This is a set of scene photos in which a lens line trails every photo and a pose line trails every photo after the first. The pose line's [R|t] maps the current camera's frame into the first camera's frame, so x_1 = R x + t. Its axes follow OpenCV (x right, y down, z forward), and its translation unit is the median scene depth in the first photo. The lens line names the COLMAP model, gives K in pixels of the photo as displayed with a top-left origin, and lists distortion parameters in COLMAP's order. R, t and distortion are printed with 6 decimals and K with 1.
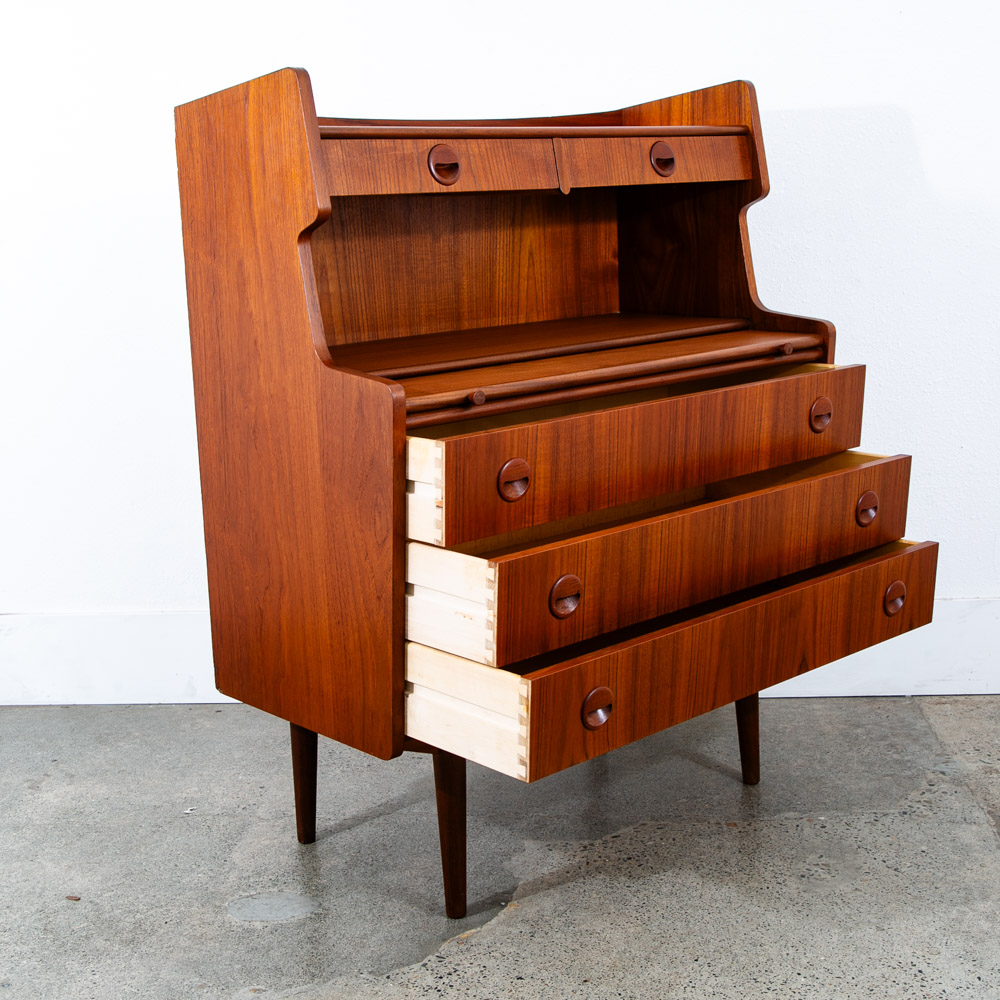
lens RADIAL K [[1501.6, 0, 494.7], [0, 1501.6, 496.0], [0, 0, 1]] dist [-0.027223, 0.075600]
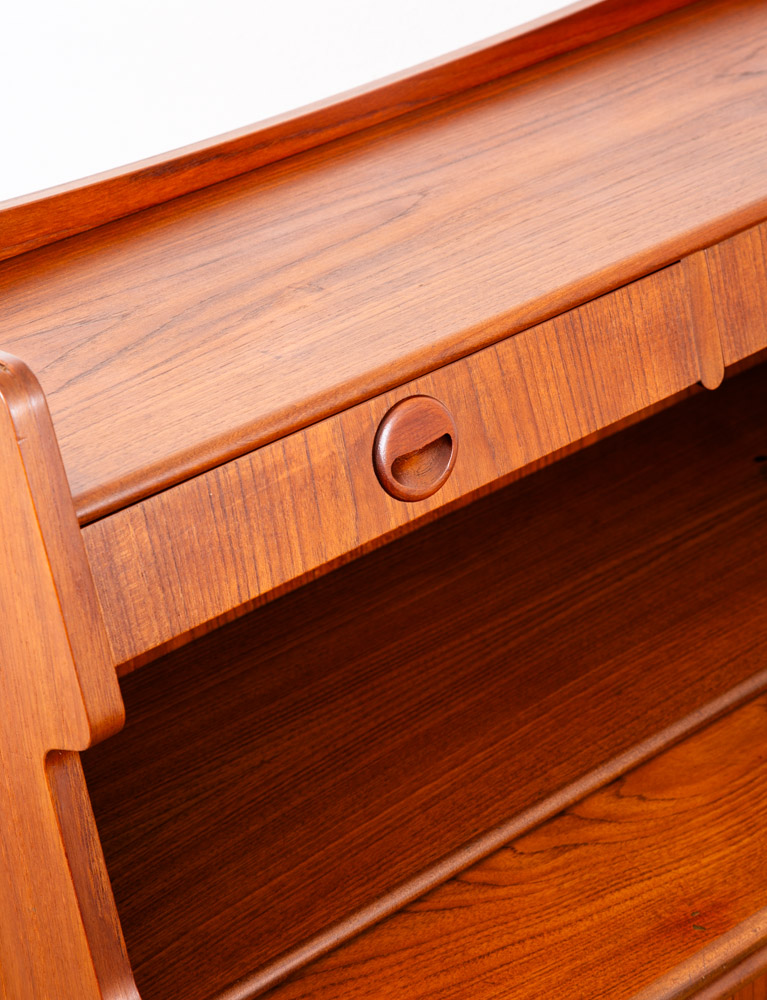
lens RADIAL K [[2489.4, 0, 383.6], [0, 2489.4, 420.6], [0, 0, 1]] dist [0.317435, 0.247365]
pose [[0.998491, -0.026530, -0.048090, -0.008670], [0.038186, 0.964673, 0.260667, -0.368648], [0.039476, -0.262110, 0.964230, 0.347246]]
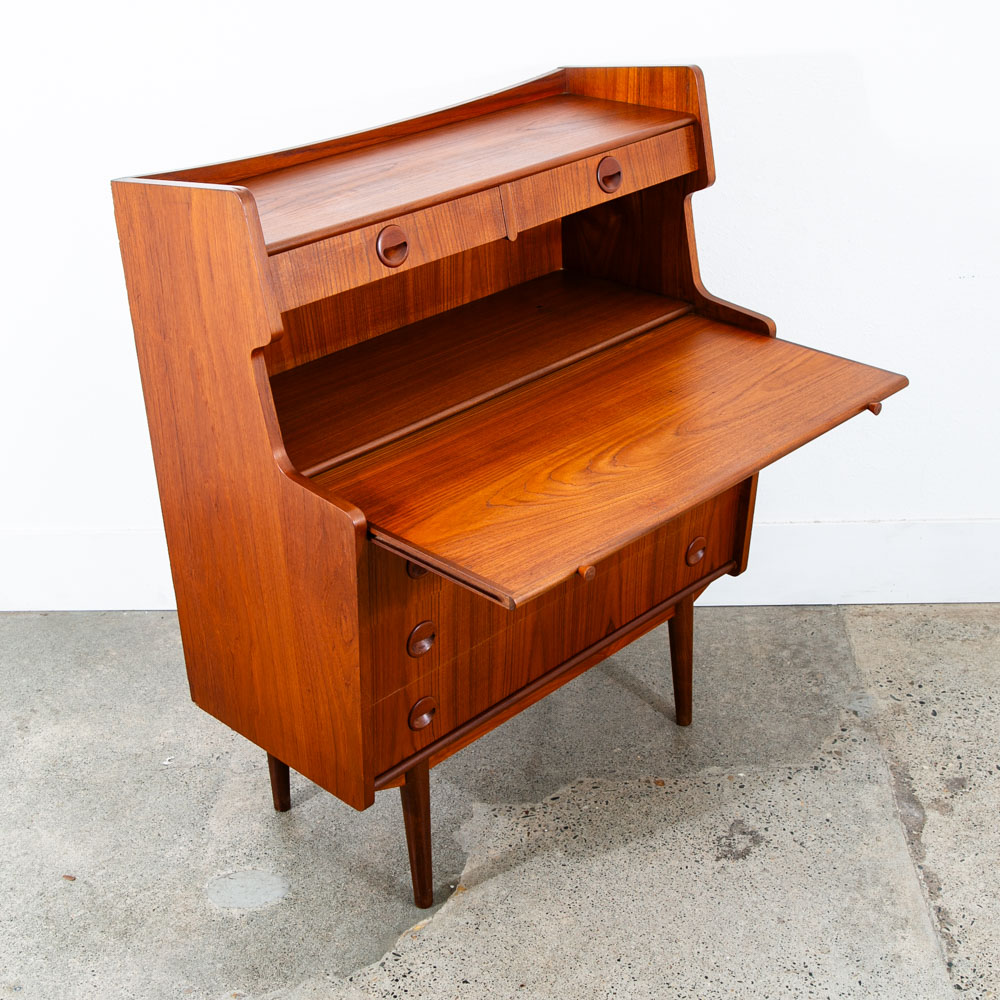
lens RADIAL K [[1495.3, 0, 499.3], [0, 1495.3, 523.2], [0, 0, 1]] dist [-0.047581, 0.095126]
pose [[0.998469, -0.027816, 0.047803, -0.014201], [0.013329, 0.959866, 0.280143, -0.297247], [-0.053677, -0.279077, 0.958767, 0.000129]]
